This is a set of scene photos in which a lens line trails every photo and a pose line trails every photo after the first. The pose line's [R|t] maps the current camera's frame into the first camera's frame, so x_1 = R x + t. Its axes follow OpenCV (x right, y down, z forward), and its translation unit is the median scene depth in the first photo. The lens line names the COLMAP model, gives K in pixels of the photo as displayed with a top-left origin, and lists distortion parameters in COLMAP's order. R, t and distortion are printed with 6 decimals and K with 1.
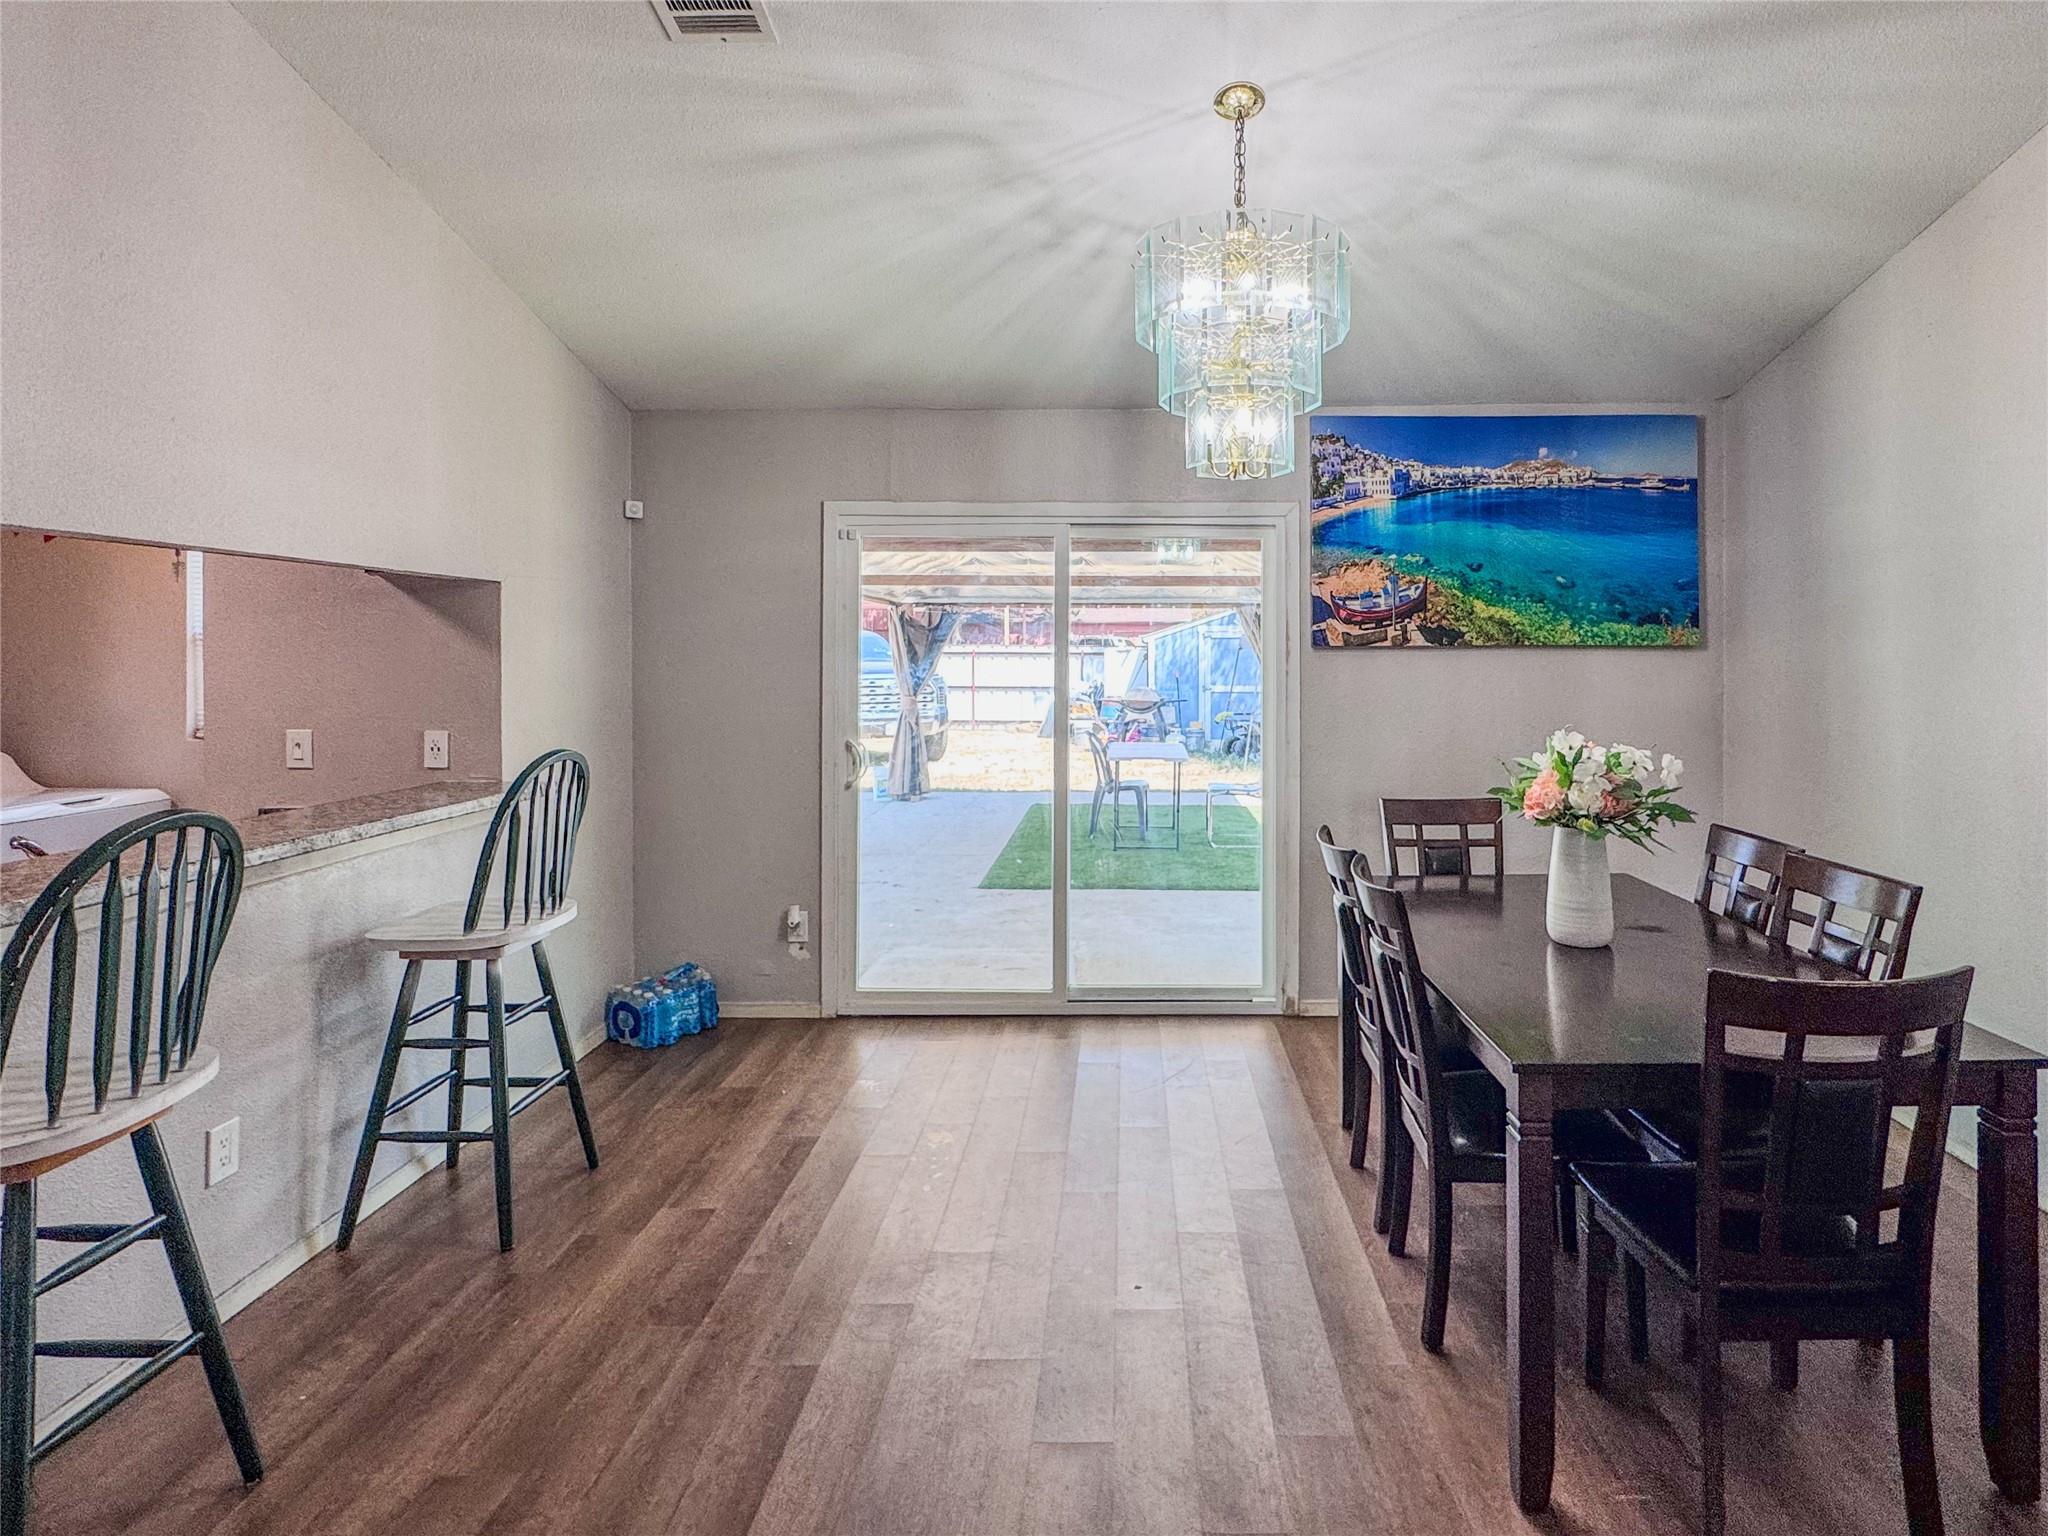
lens RADIAL K [[1067.1, 0, 1120.3], [0, 1067.1, 643.8], [0, 0, 1]] dist [-0.002795, 0.000954]
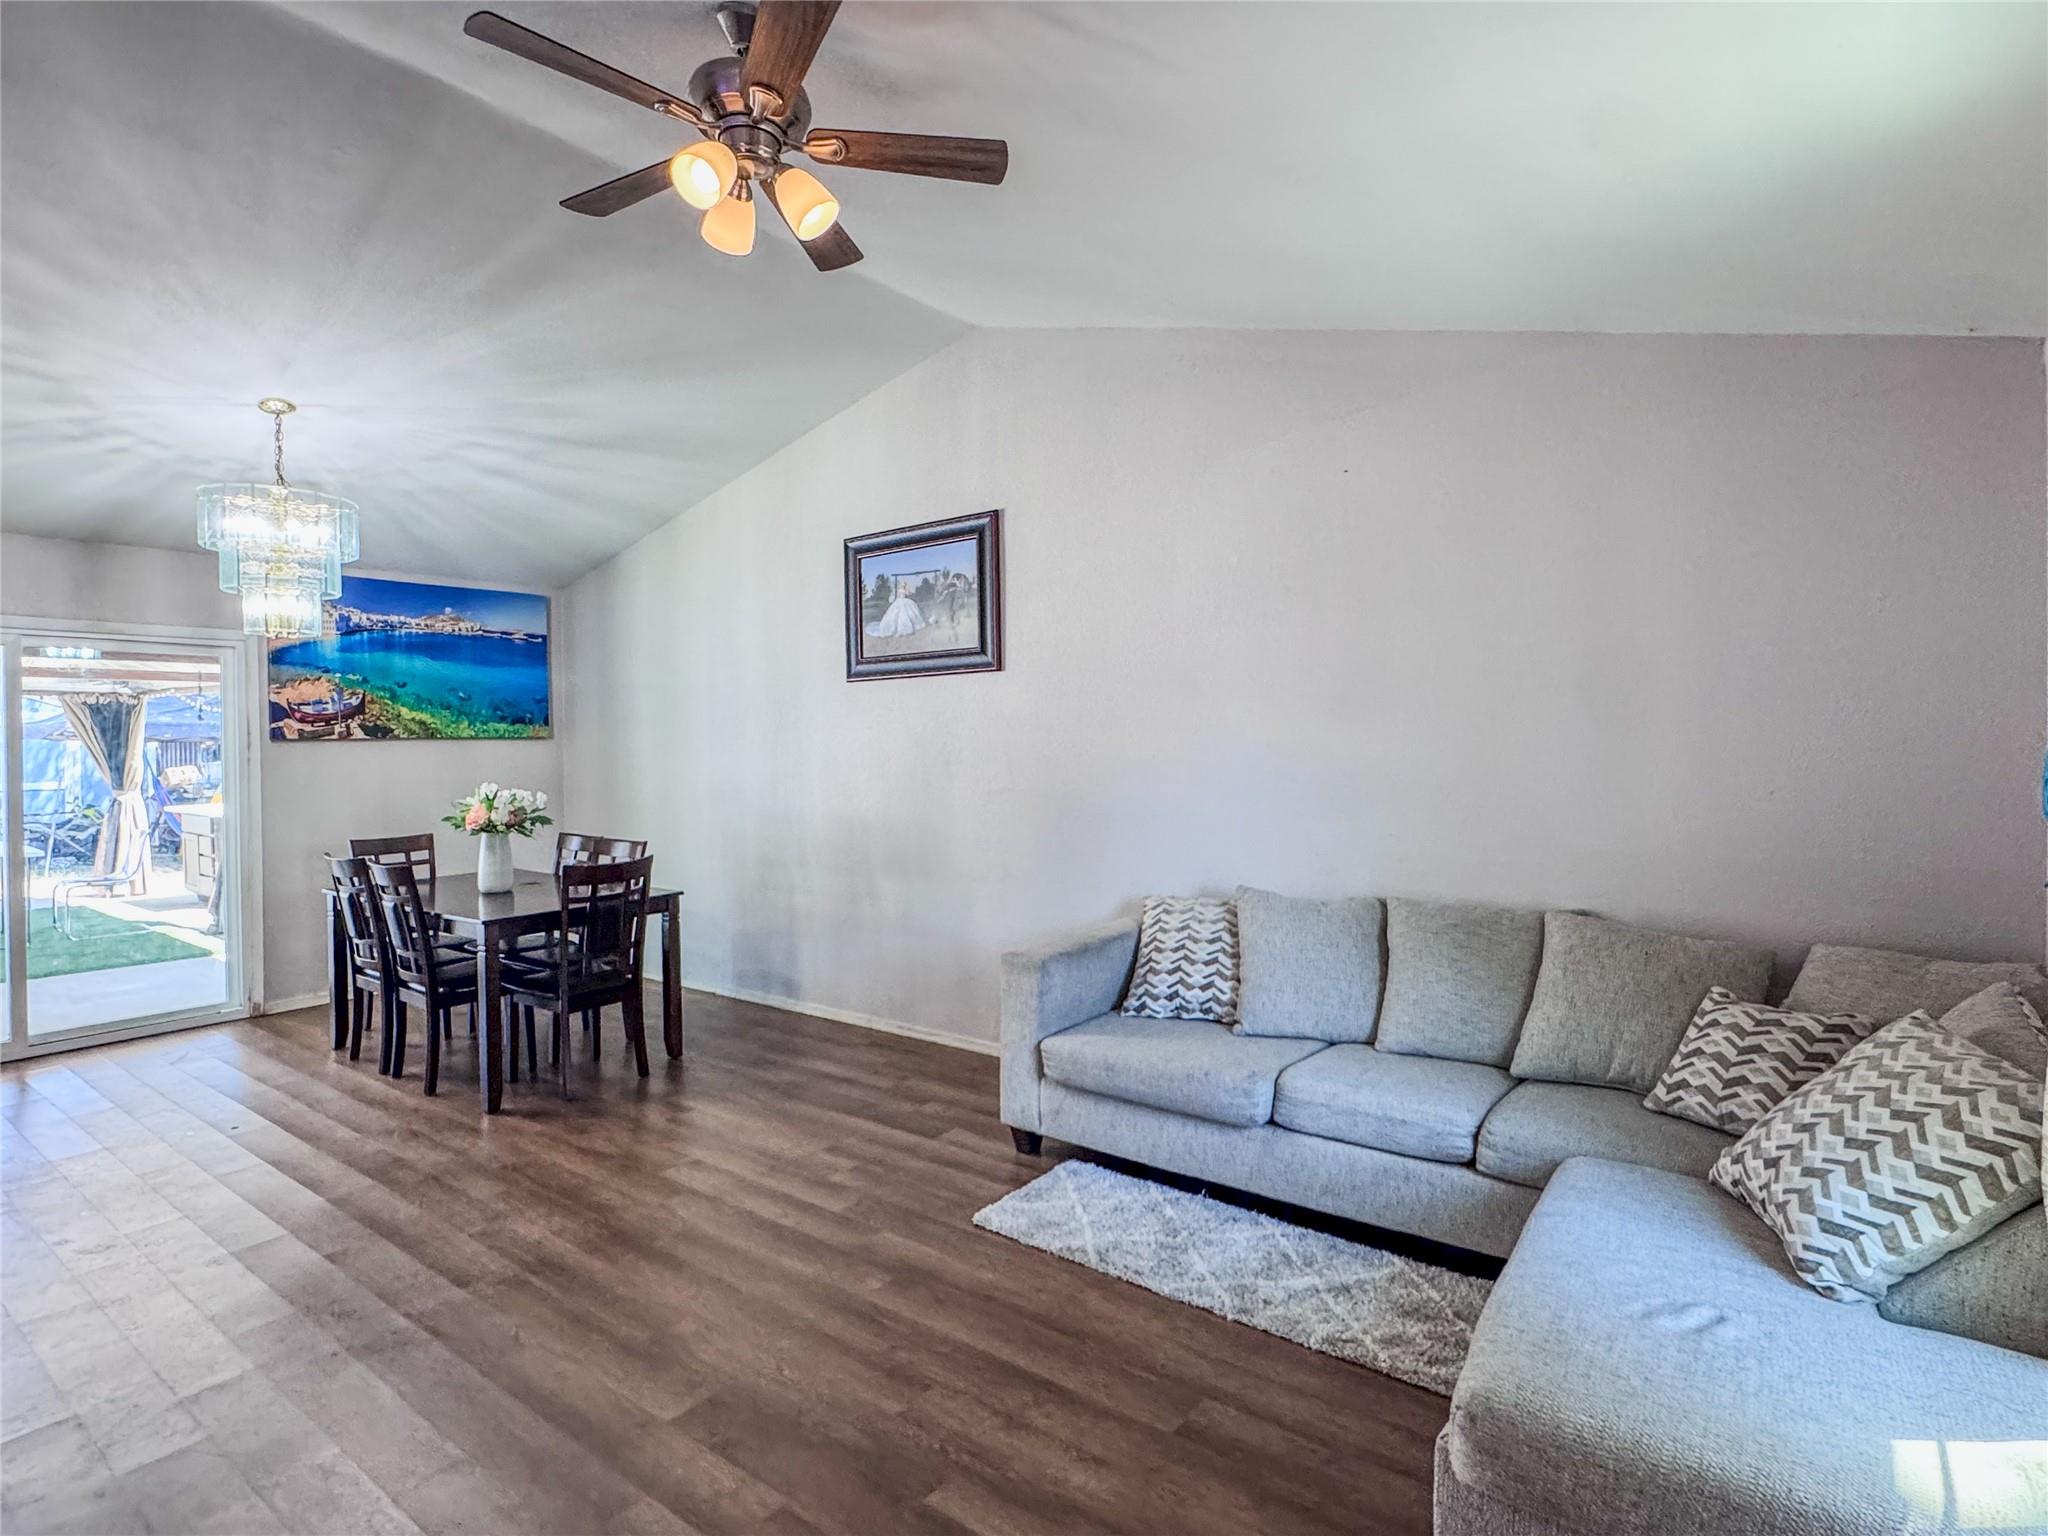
lens RADIAL K [[1067.1, 0, 1048.5], [0, 1067.1, 761.9], [0, 0, 1]] dist [-0.002795, 0.000954]
pose [[0.584585, -0.024911, 0.810950, -0.435617], [0.000300, 0.999535, 0.030488, -0.012583], [-0.811333, -0.017579, 0.584320, -0.749042]]
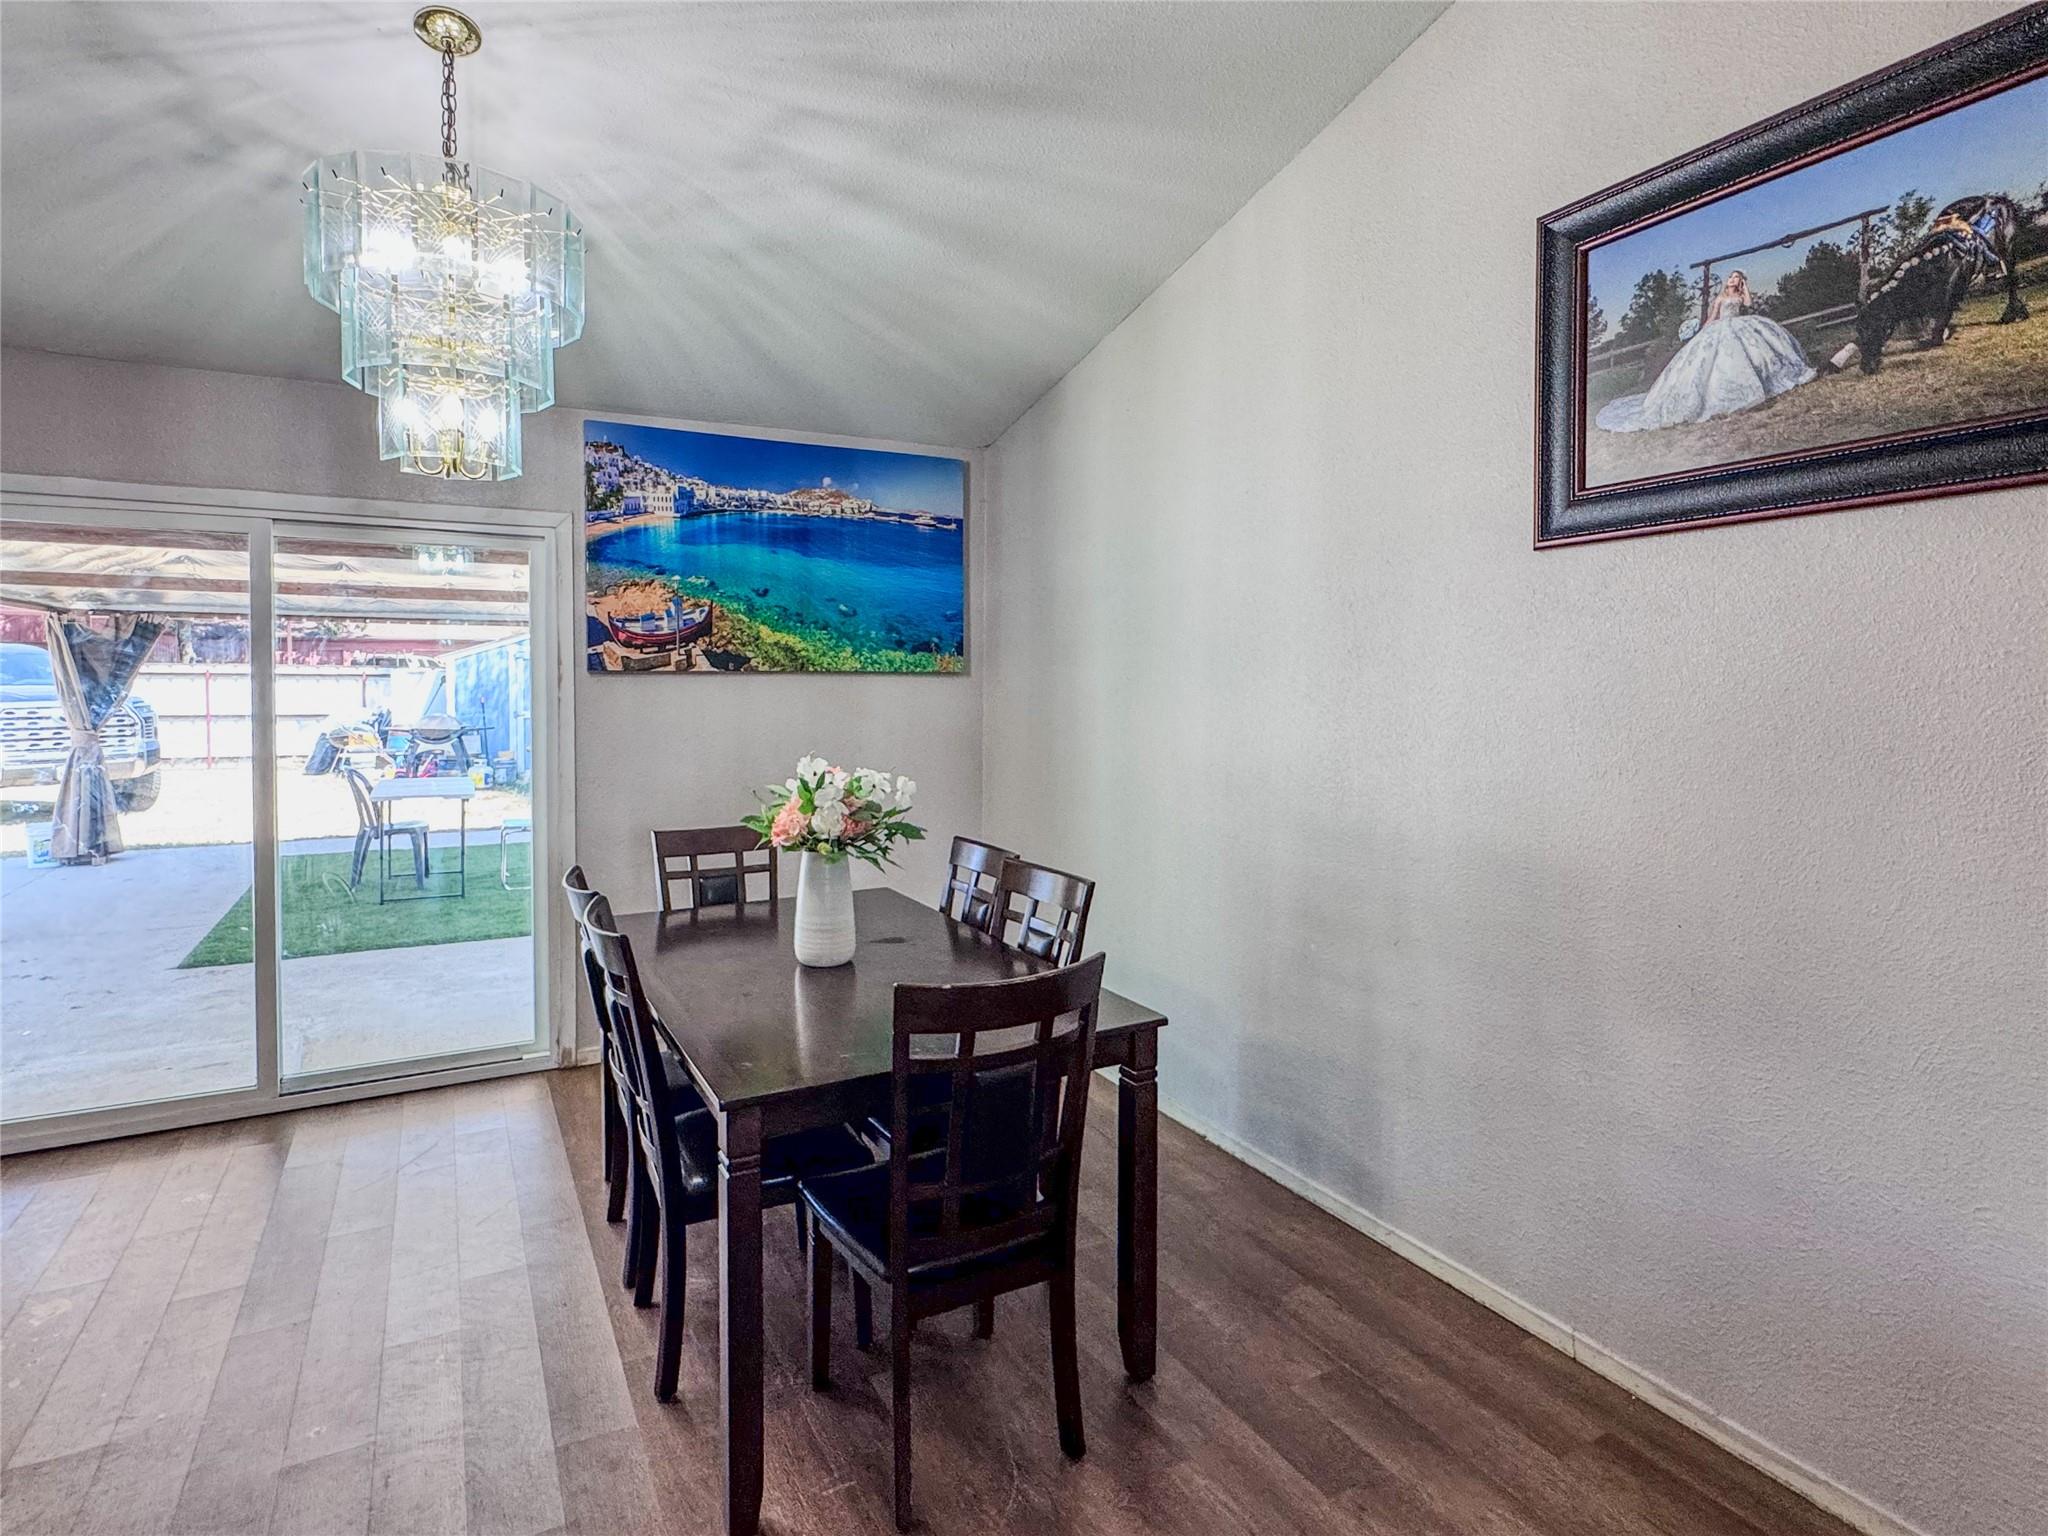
lens RADIAL K [[1067.1, 0, 1001.6], [0, 1067.1, 708.2], [0, 0, 1]] dist [-0.002795, 0.000954]
pose [[0.882207, -0.009973, 0.470757, 0.078383], [-0.008418, 0.999282, 0.036946, -0.002998], [-0.470787, -0.036557, 0.881489, 0.017461]]
